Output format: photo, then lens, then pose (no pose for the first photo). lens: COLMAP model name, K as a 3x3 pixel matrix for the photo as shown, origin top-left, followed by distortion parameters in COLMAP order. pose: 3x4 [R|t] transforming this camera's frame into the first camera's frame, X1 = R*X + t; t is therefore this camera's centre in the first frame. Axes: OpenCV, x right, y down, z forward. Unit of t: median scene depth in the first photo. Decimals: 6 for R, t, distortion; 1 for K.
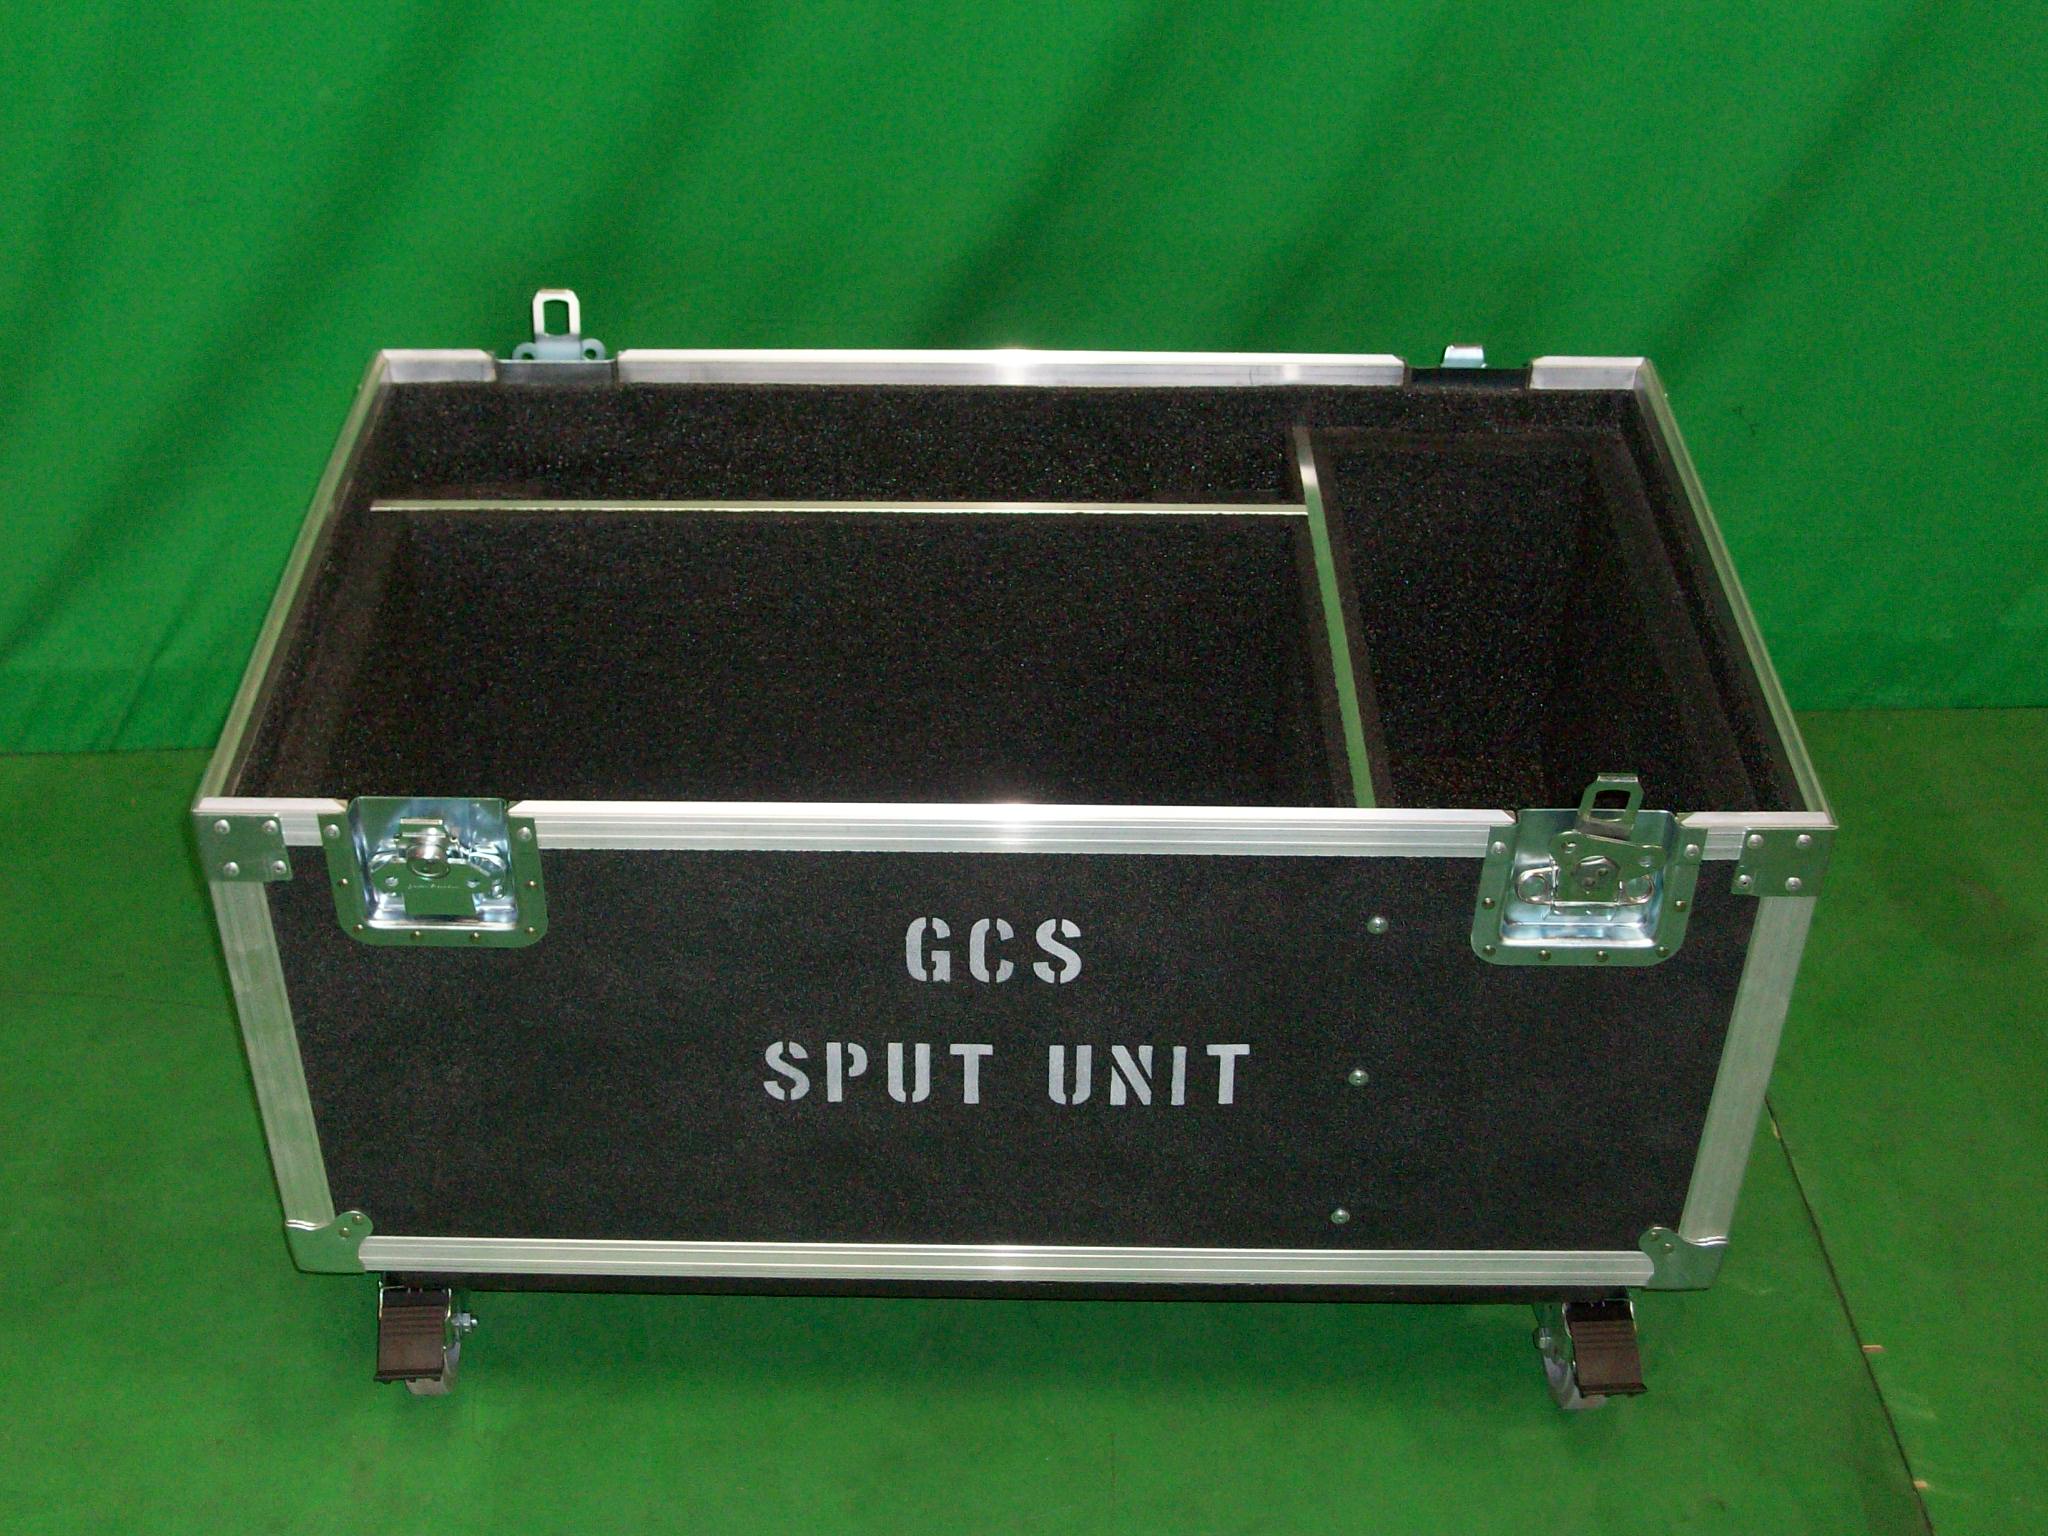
lens RADIAL K [[2551.5, 0, 1024.0], [0, 2551.5, 768.0], [0, 0, 1]] dist [0.017070, -0.433022]
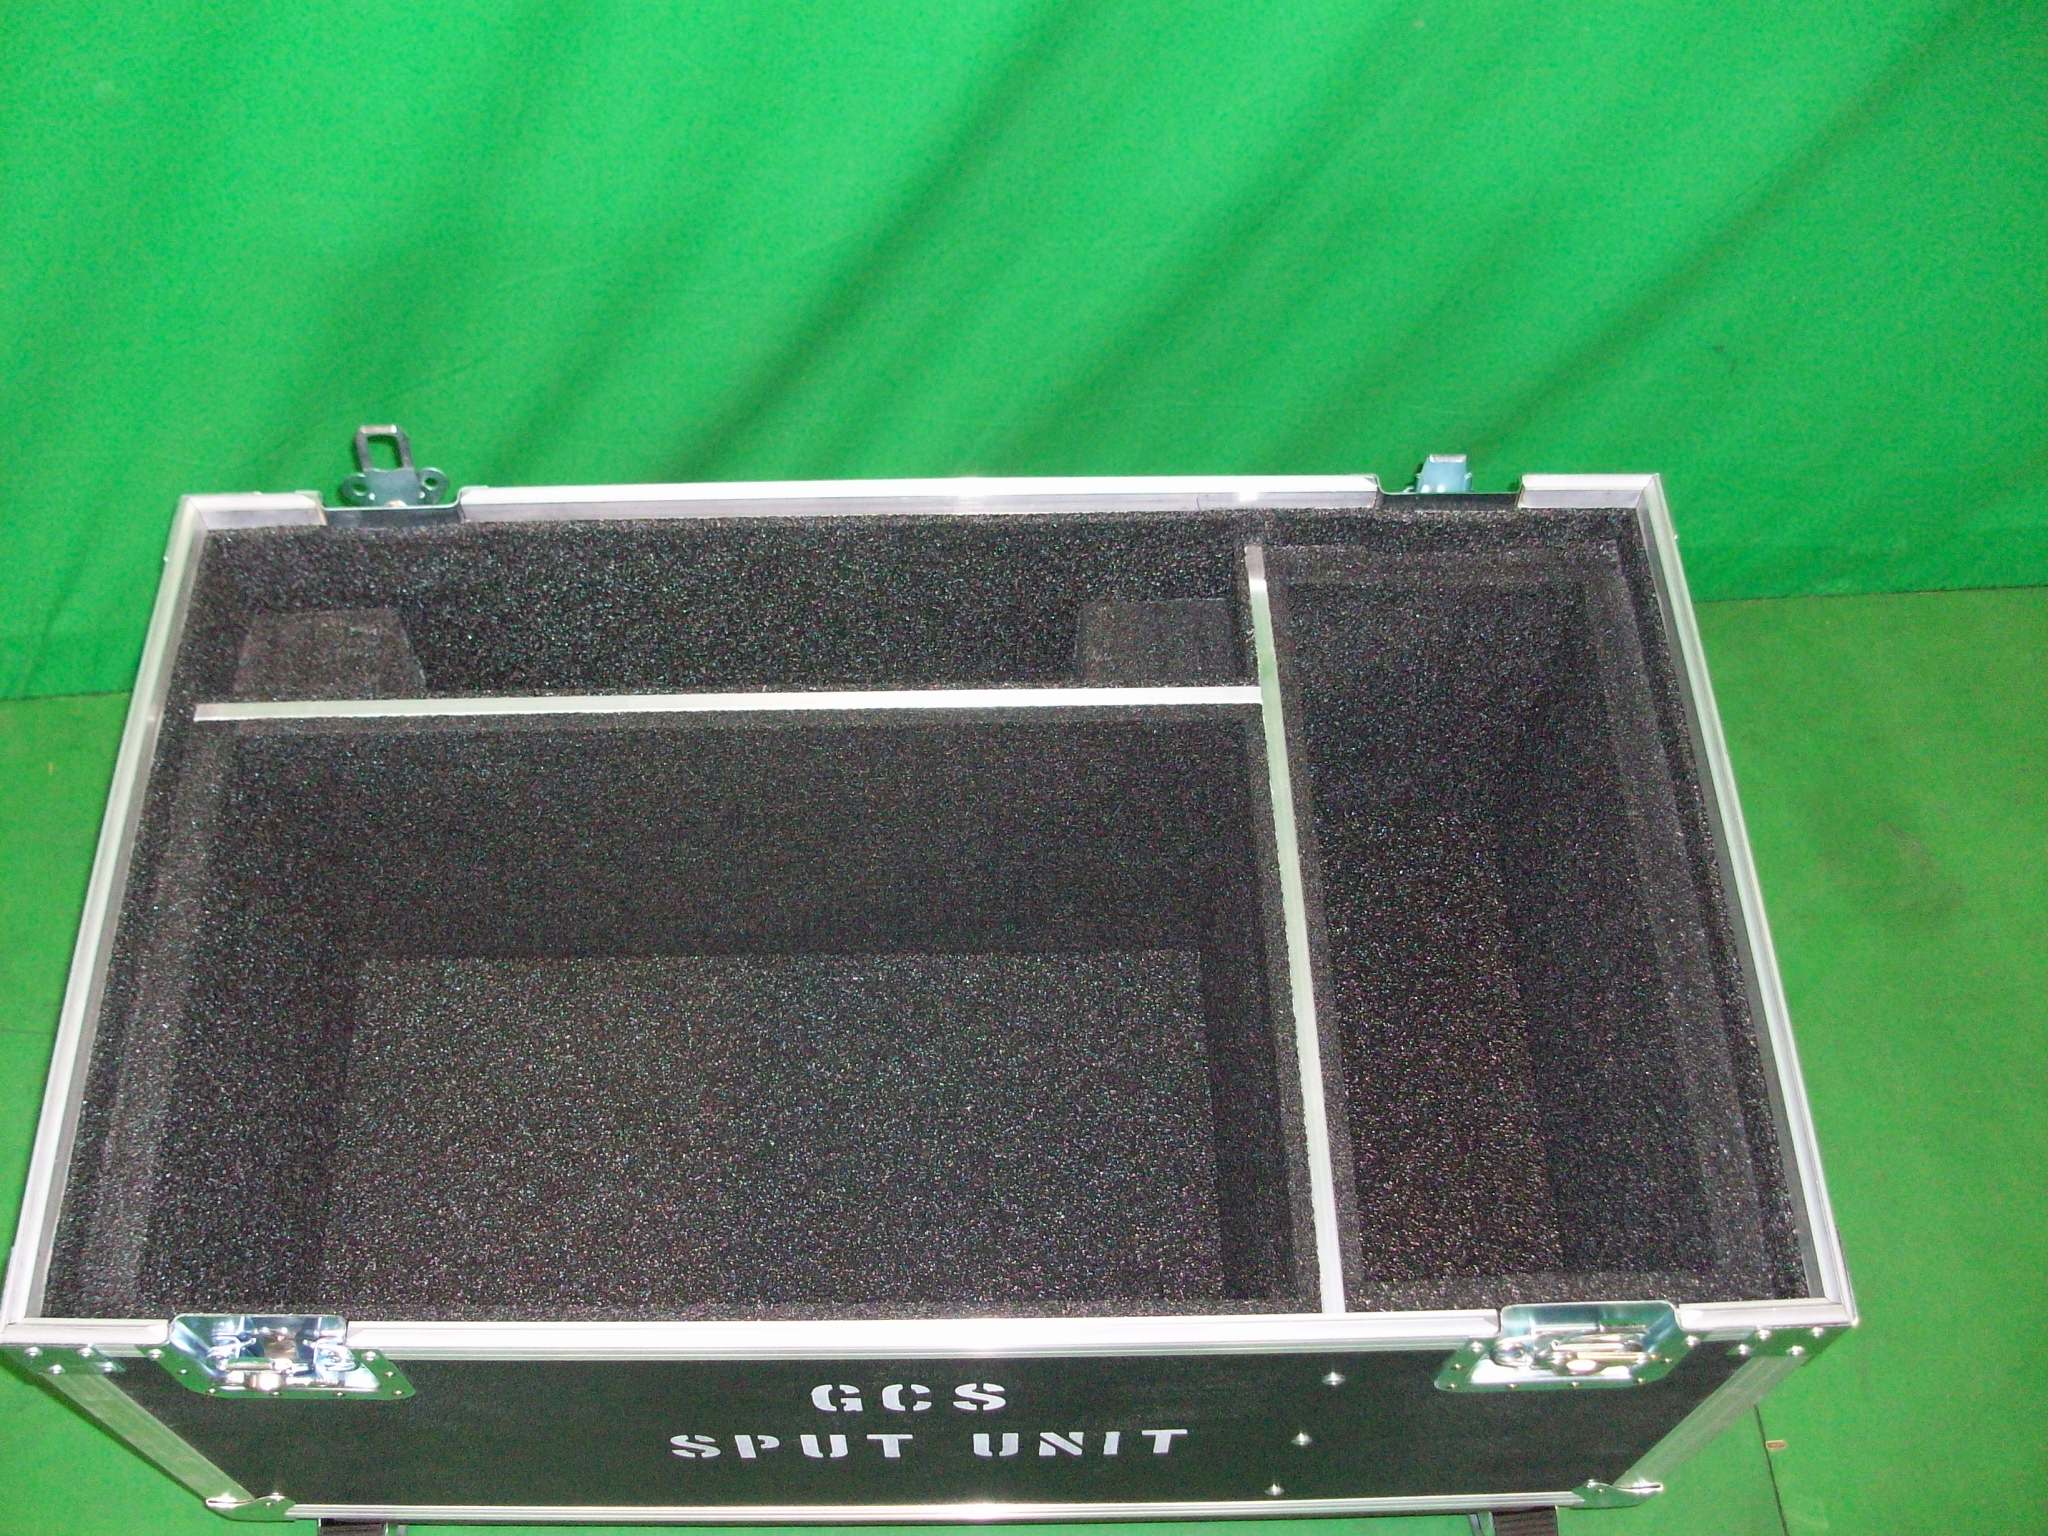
lens RADIAL K [[2045.9, 0, 986.8], [0, 2045.9, 765.5], [0, 0, 1]] dist [-0.100921, -0.002545]
pose [[0.999809, -0.019330, 0.002893, 0.014836], [0.017071, 0.935702, 0.352379, -0.320316], [-0.009518, -0.352262, 0.935853, 0.333814]]
